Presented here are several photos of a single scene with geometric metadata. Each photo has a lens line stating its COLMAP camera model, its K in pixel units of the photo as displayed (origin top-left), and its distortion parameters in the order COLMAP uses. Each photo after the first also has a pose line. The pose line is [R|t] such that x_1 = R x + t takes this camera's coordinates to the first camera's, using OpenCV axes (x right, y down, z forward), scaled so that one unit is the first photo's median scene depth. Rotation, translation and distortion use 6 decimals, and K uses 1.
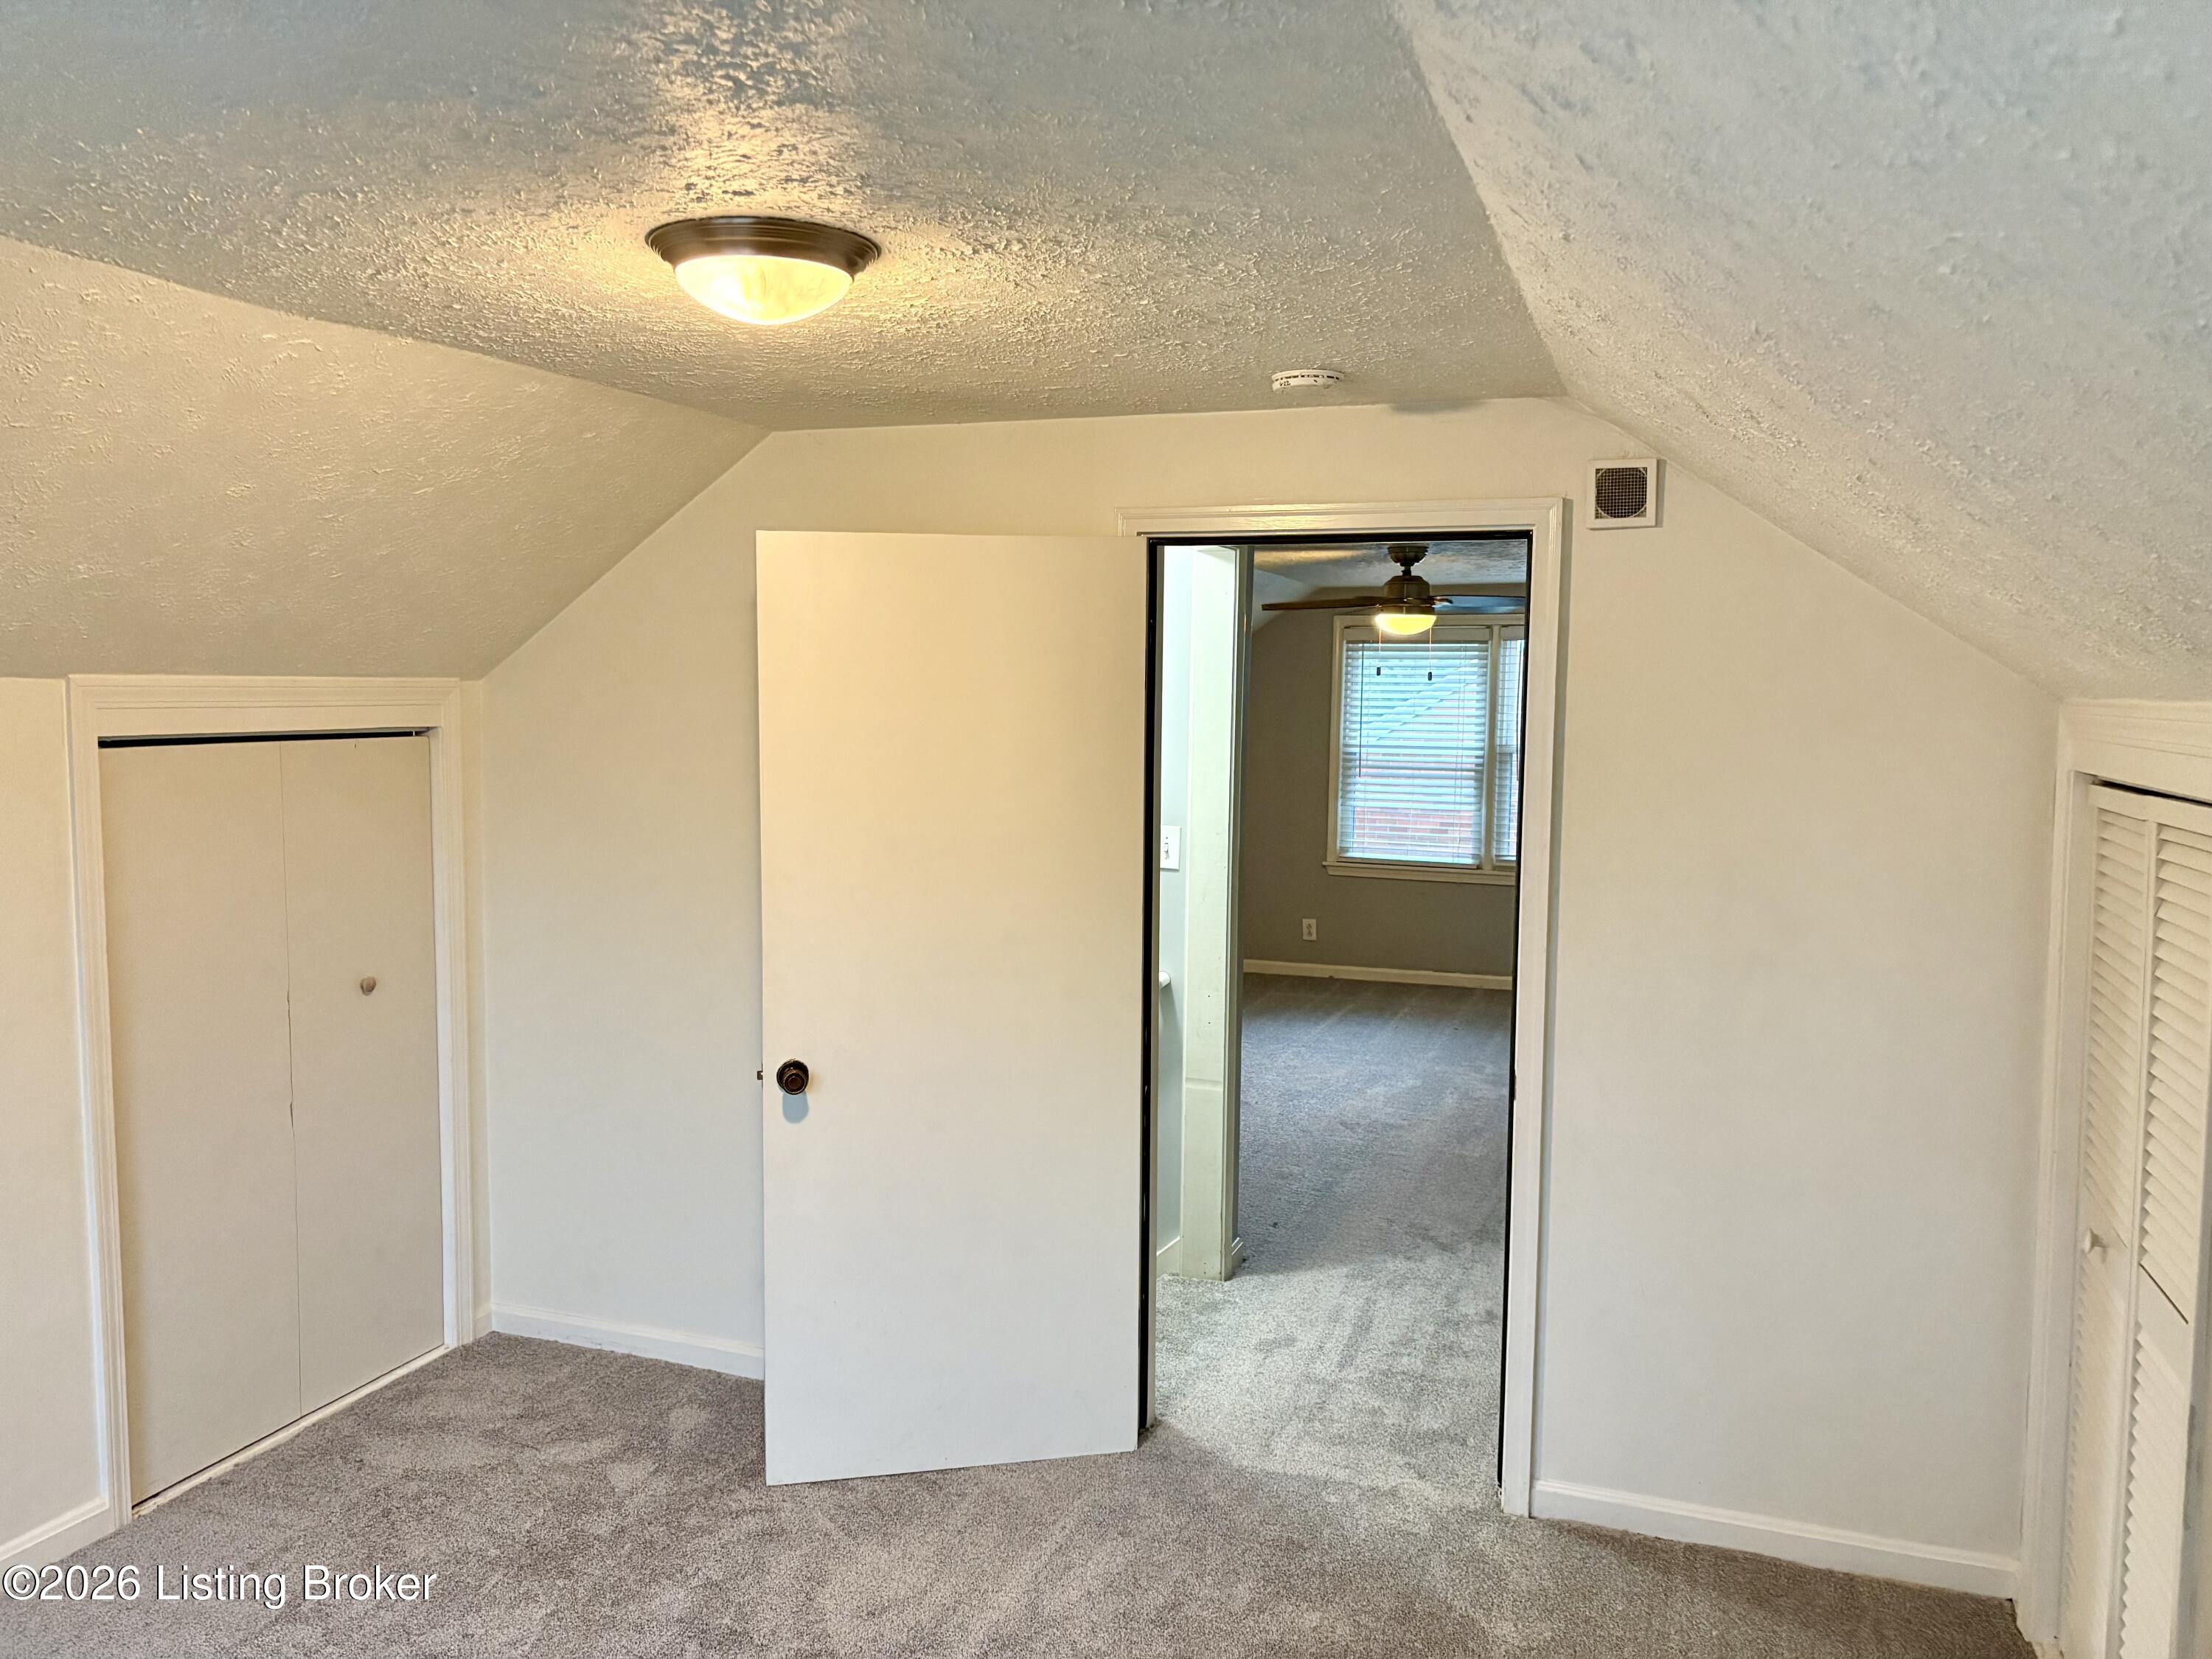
lens RADIAL K [[1654.7, 0, 1104.7], [0, 1654.7, 873.7], [0, 0, 1]] dist [0.096875, -0.125867]
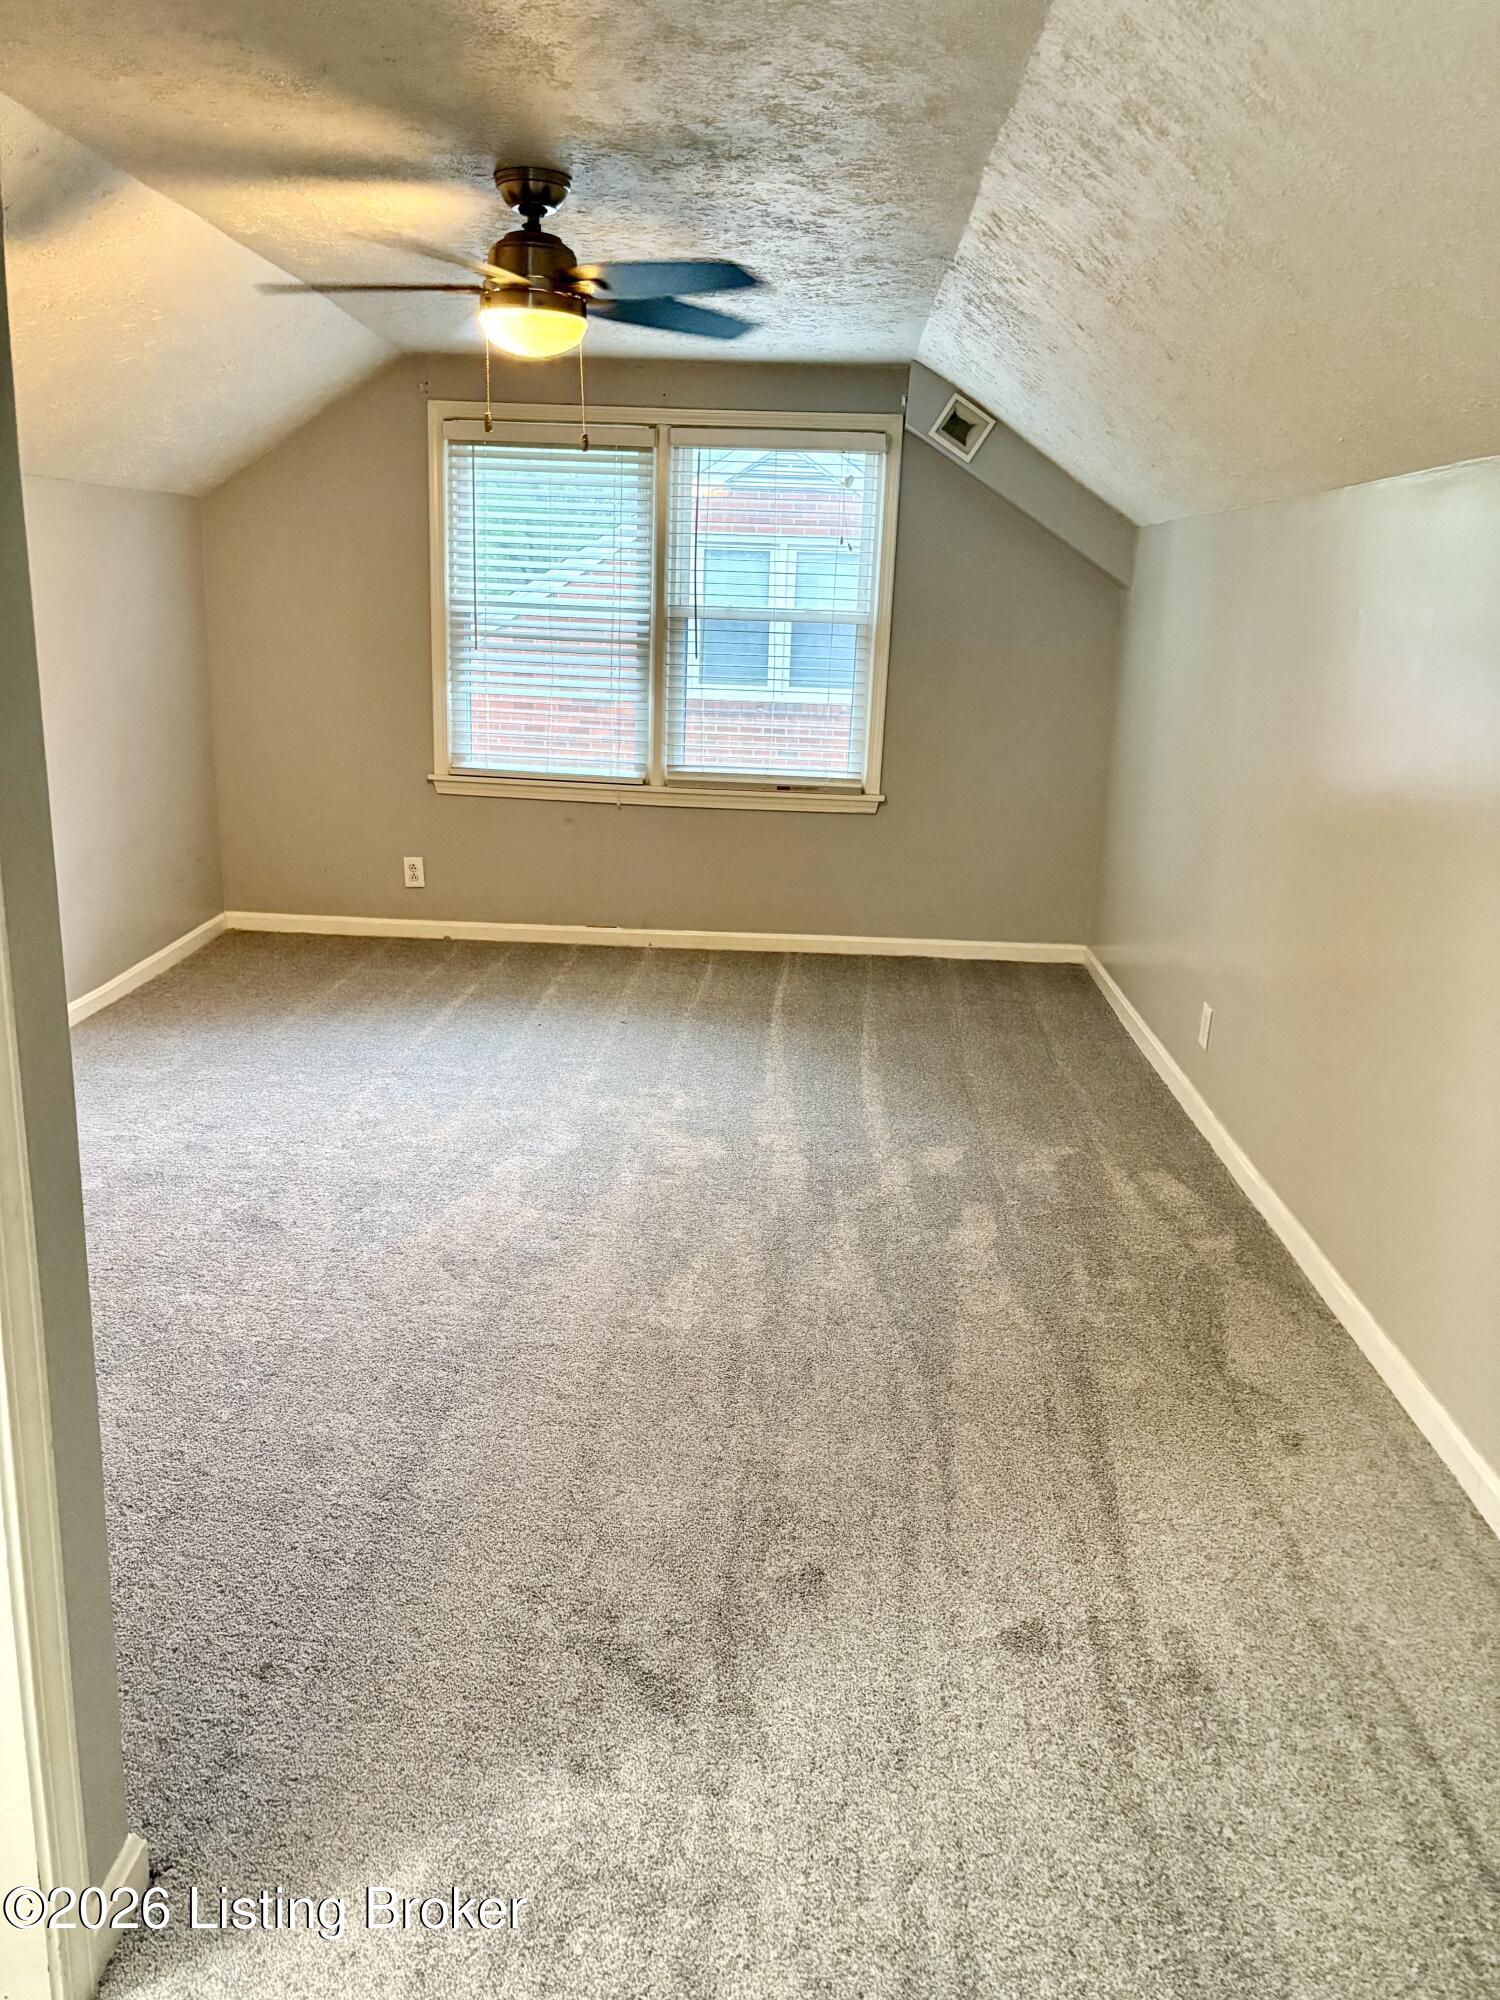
lens RADIAL K [[1496.1, 0, 695.5], [0, 1496.1, 1006.5], [0, 0, 1]] dist [0.096875, -0.125867]
pose [[0.960979, -0.051955, 0.271700, 0.021576], [0.009159, 0.987641, 0.156465, -0.003074], [-0.276471, -0.147871, 0.949578, 0.121303]]
